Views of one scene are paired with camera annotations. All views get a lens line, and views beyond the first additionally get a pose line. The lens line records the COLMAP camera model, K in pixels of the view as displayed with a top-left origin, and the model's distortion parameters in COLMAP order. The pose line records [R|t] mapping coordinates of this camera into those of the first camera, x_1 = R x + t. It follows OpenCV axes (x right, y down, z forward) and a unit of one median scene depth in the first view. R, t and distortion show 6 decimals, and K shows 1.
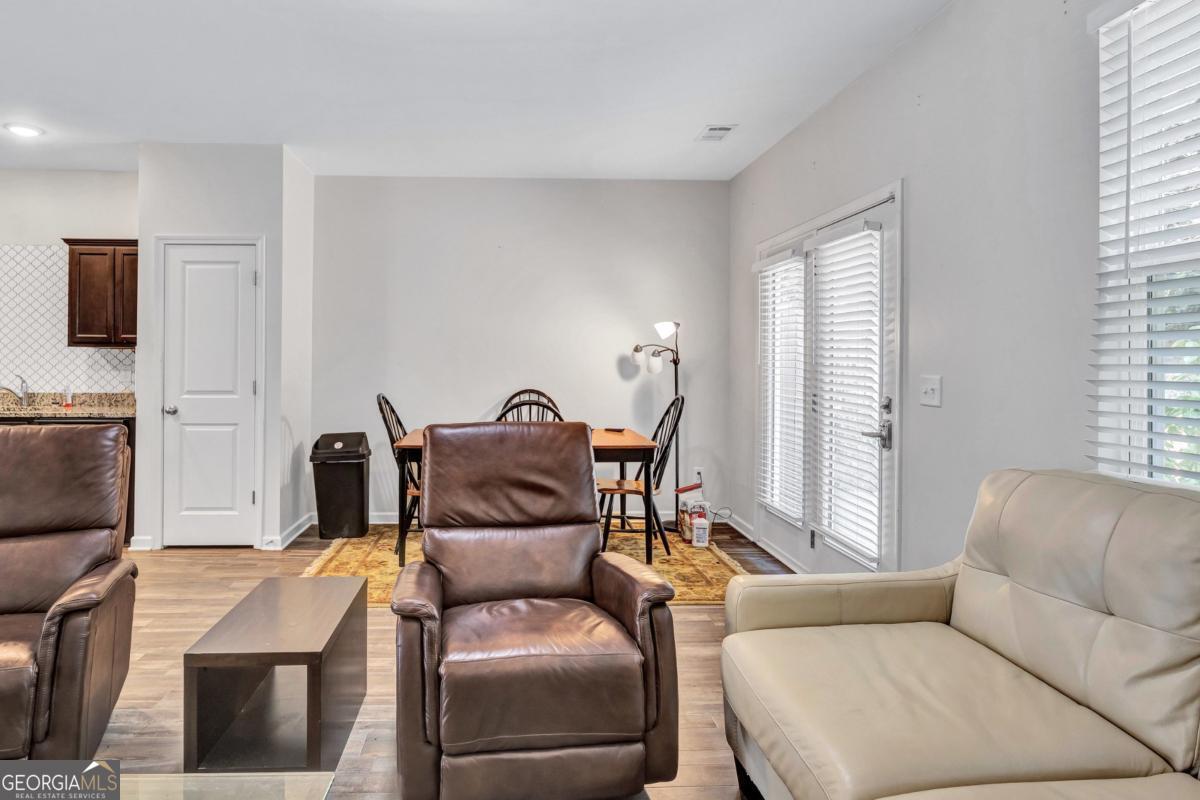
lens RADIAL K [[602.8, 0, 592.6], [0, 602.8, 369.1], [0, 0, 1]] dist [-0.019511, -0.000171]
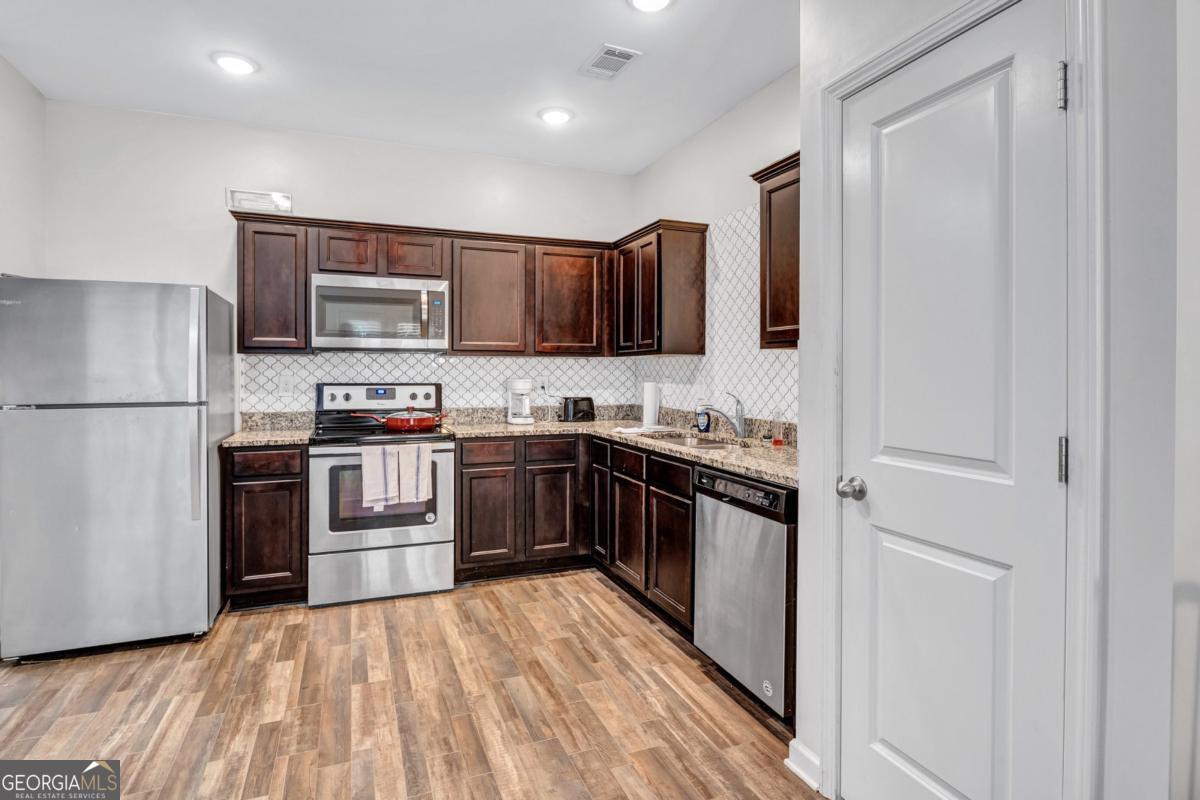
lens RADIAL K [[602.8, 0, 592.6], [0, 602.8, 369.1], [0, 0, 1]] dist [-0.019511, -0.000171]
pose [[0.256069, -0.011706, -0.966588, -0.342806], [-0.009840, 0.999843, -0.014716, -0.006141], [0.966608, 0.013279, 0.255914, 0.703758]]
